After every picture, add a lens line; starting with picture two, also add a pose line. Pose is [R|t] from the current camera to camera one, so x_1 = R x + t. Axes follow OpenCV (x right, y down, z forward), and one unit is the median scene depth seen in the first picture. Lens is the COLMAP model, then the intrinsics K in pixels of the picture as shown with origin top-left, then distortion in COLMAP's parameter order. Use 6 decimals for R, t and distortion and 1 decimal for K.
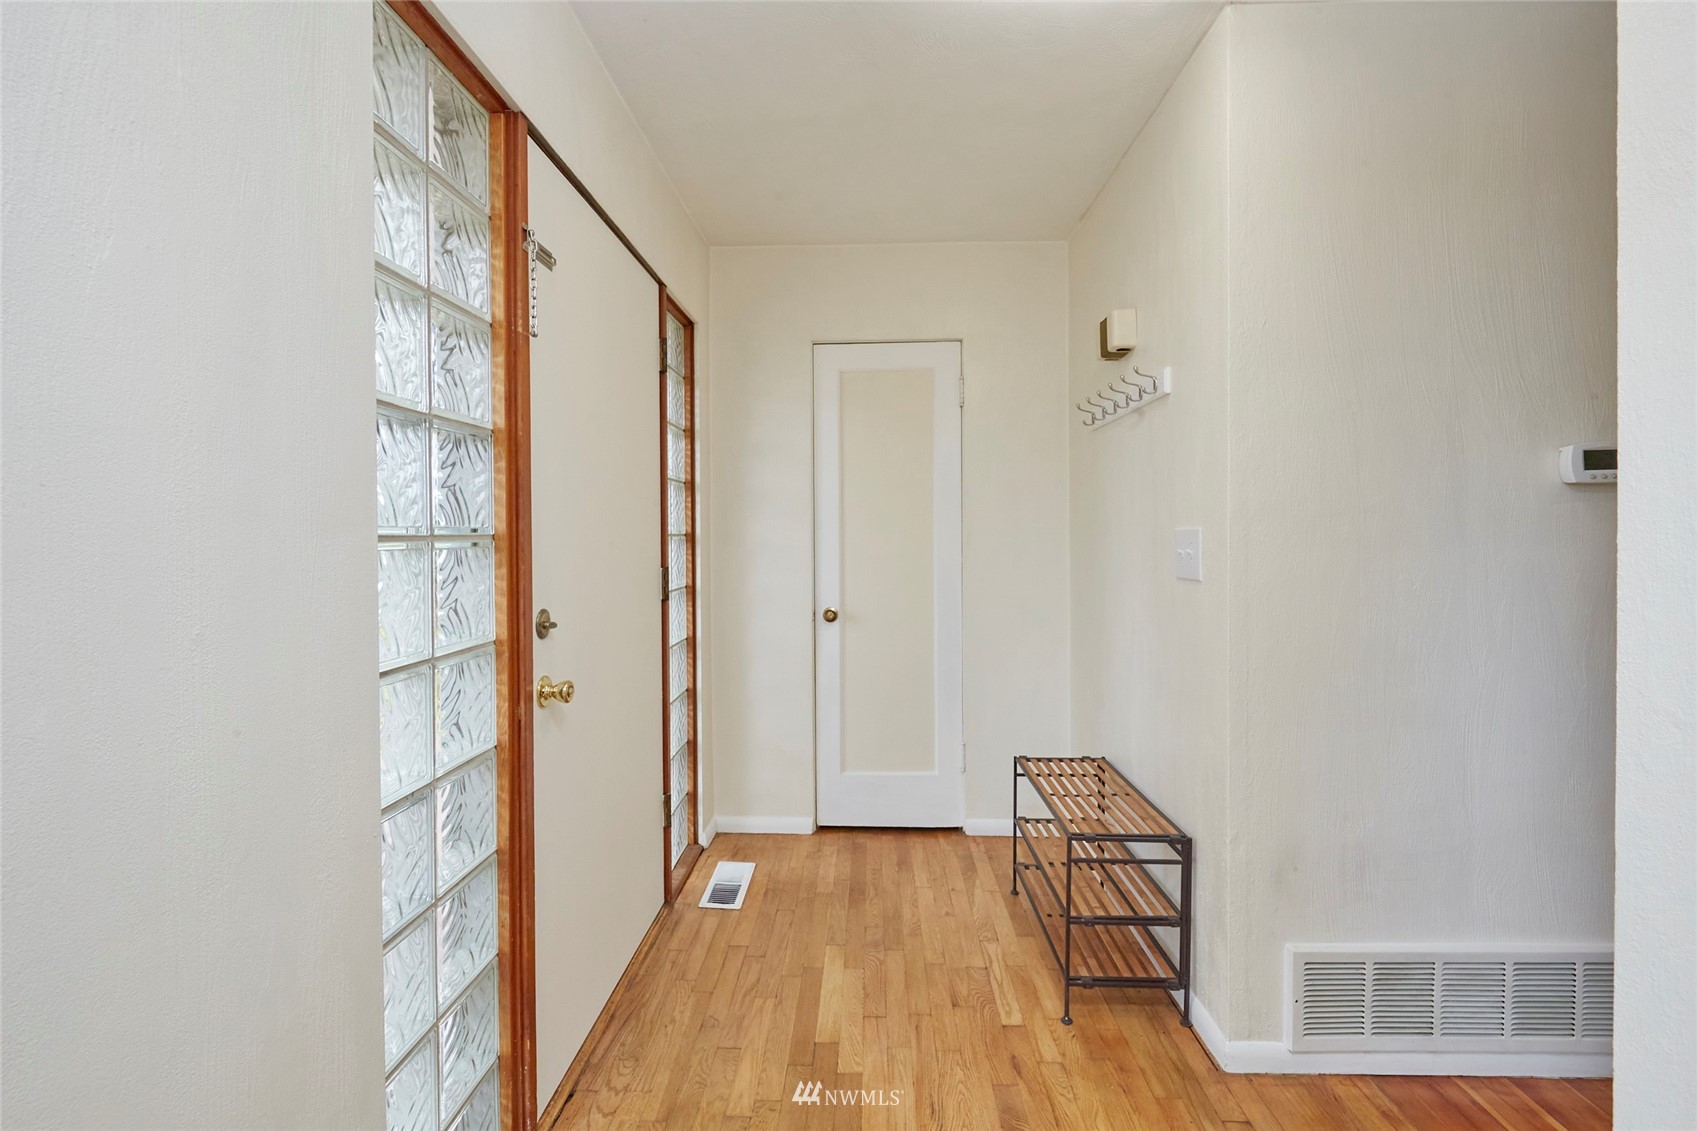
lens RADIAL K [[662.3, 0, 843.0], [0, 662.3, 540.7], [0, 0, 1]] dist [0.000314, 0.000005]
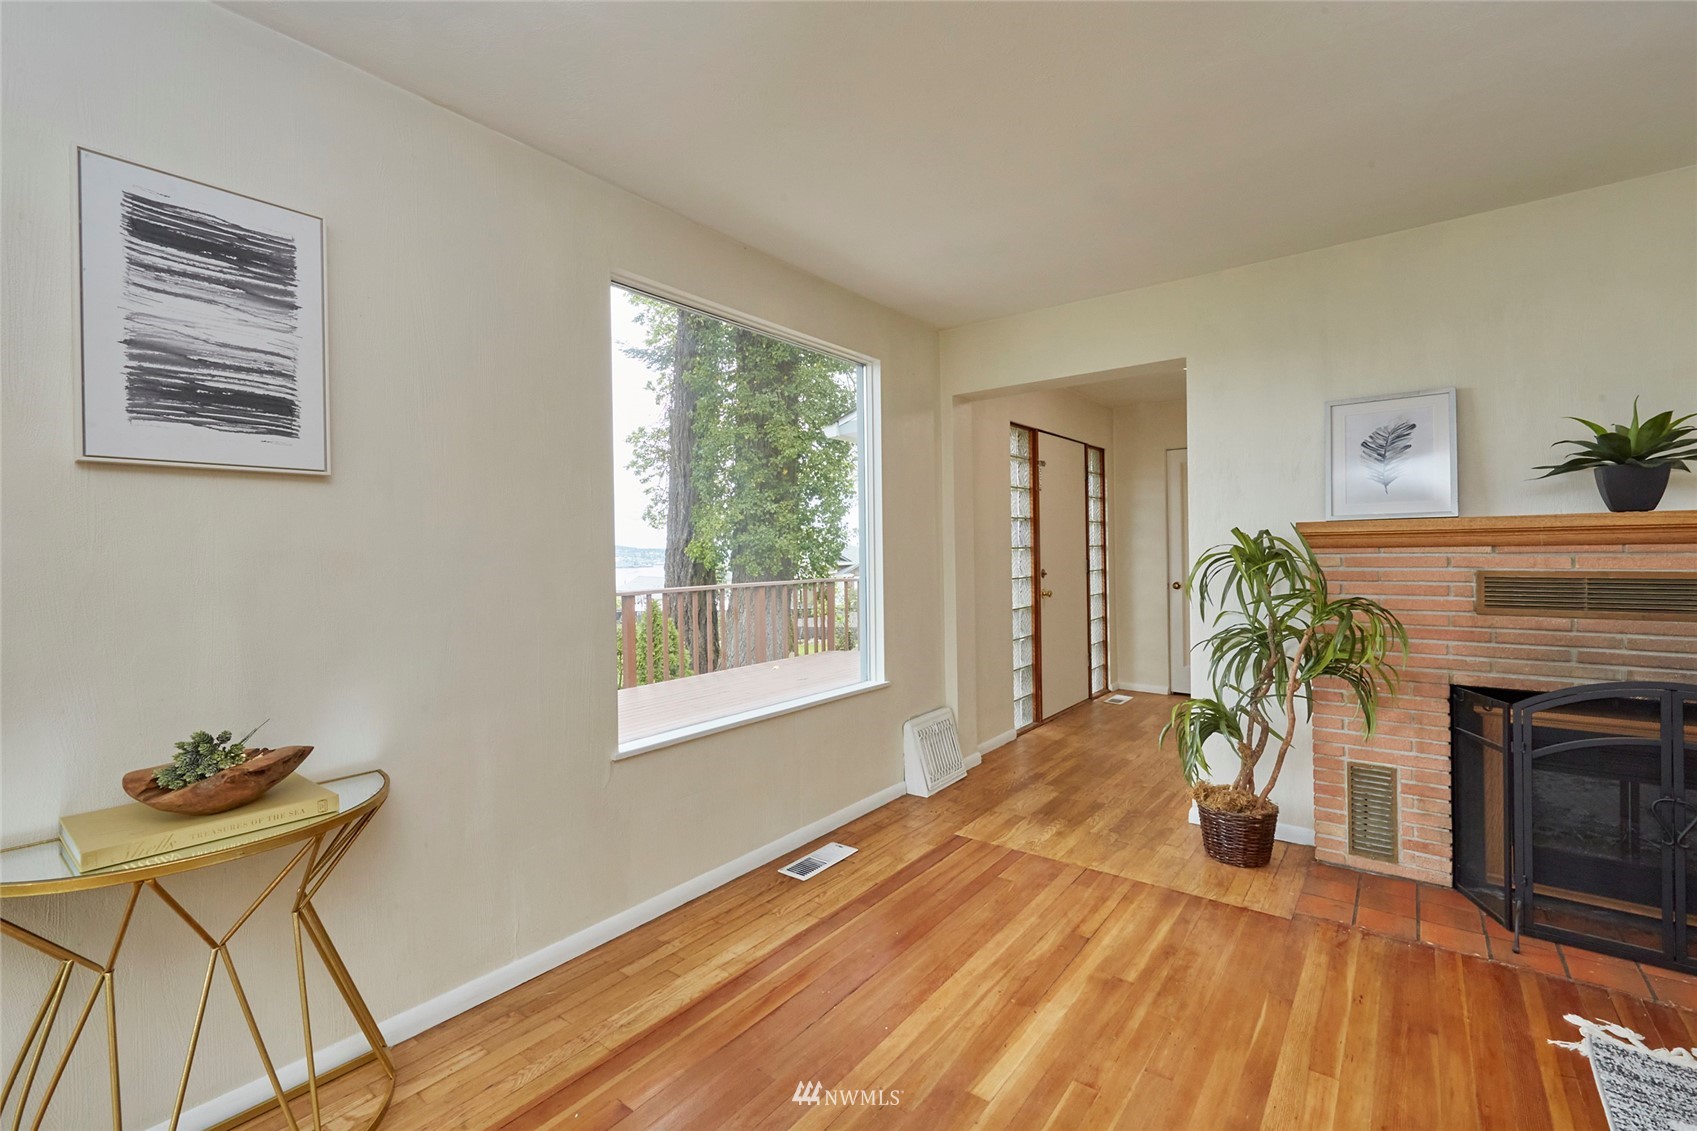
lens RADIAL K [[714.3, 0, 879.2], [0, 714.3, 549.1], [0, 0, 1]] dist [-0.011089, -0.000151]
pose [[0.809080, -0.008106, -0.587643, 0.634223], [0.005689, 0.999966, -0.005961, 0.013869], [0.587671, 0.001479, 0.809099, -1.530455]]
